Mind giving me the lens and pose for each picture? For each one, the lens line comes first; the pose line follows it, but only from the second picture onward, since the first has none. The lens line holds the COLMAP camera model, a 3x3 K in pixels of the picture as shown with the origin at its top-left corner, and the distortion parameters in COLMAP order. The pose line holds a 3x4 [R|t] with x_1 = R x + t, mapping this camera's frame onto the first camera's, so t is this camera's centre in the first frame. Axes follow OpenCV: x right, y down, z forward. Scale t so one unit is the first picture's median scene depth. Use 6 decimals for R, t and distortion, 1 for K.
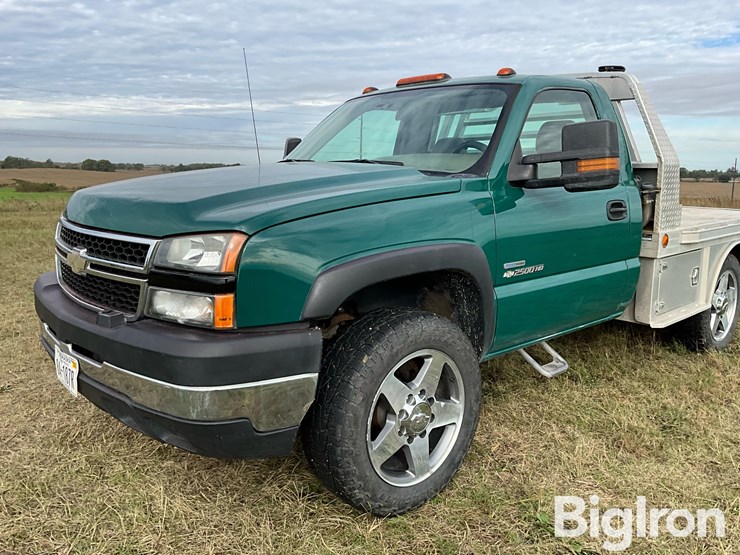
lens RADIAL K [[619.4, 0, 368.1], [0, 619.4, 274.0], [0, 0, 1]] dist [0.054457, -0.092061]
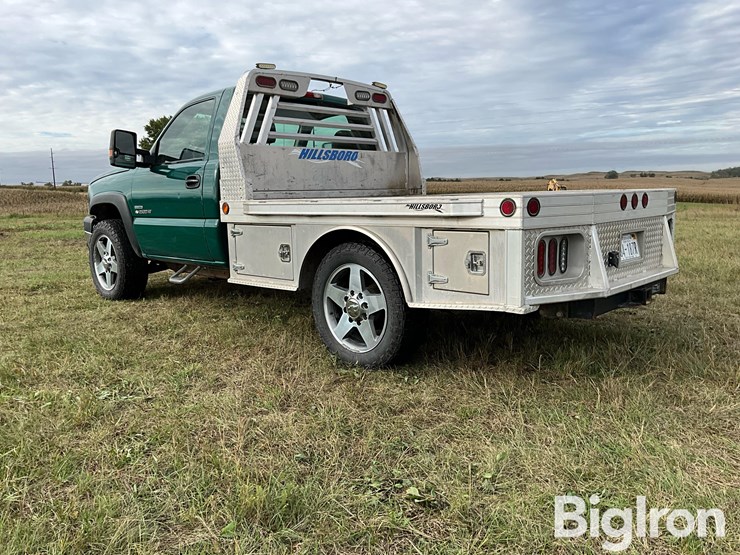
lens RADIAL K [[619.4, 0, 373.3], [0, 619.4, 279.3], [0, 0, 1]] dist [0.054457, -0.092061]
pose [[0.072148, 0.135871, -0.988096, 1.780964], [-0.149306, 0.980986, 0.123992, -0.115647], [0.986155, 0.138583, 0.091062, 1.250800]]
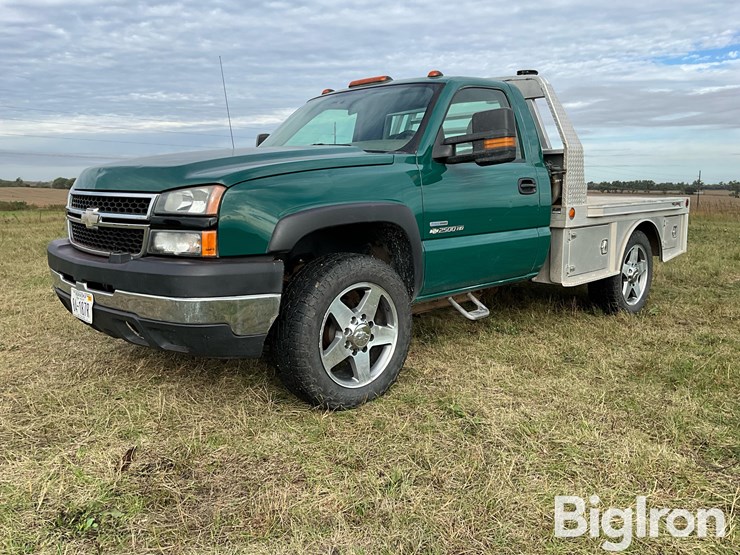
lens RADIAL K [[619.4, 0, 366.3], [0, 619.4, 275.1], [0, 0, 1]] dist [0.054457, -0.092061]
pose [[0.999254, -0.014865, 0.035649, 0.033380], [0.015710, 0.999599, -0.023548, 0.092698], [-0.035285, 0.024090, 0.999087, -0.199354]]
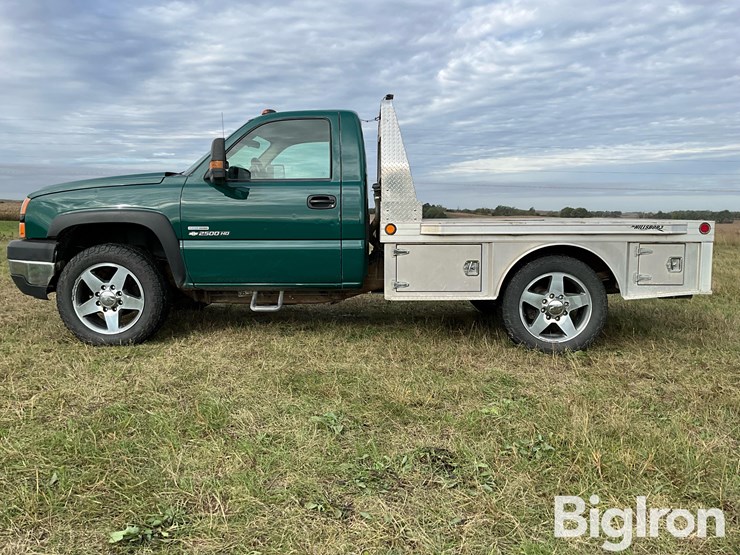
lens RADIAL K [[619.4, 0, 367.1], [0, 619.4, 278.2], [0, 0, 1]] dist [0.054457, -0.092061]
pose [[0.739539, 0.069439, -0.669523, 1.339228], [-0.115779, 0.992963, -0.024902, 0.083905], [0.663082, 0.095932, 0.742374, 0.063351]]
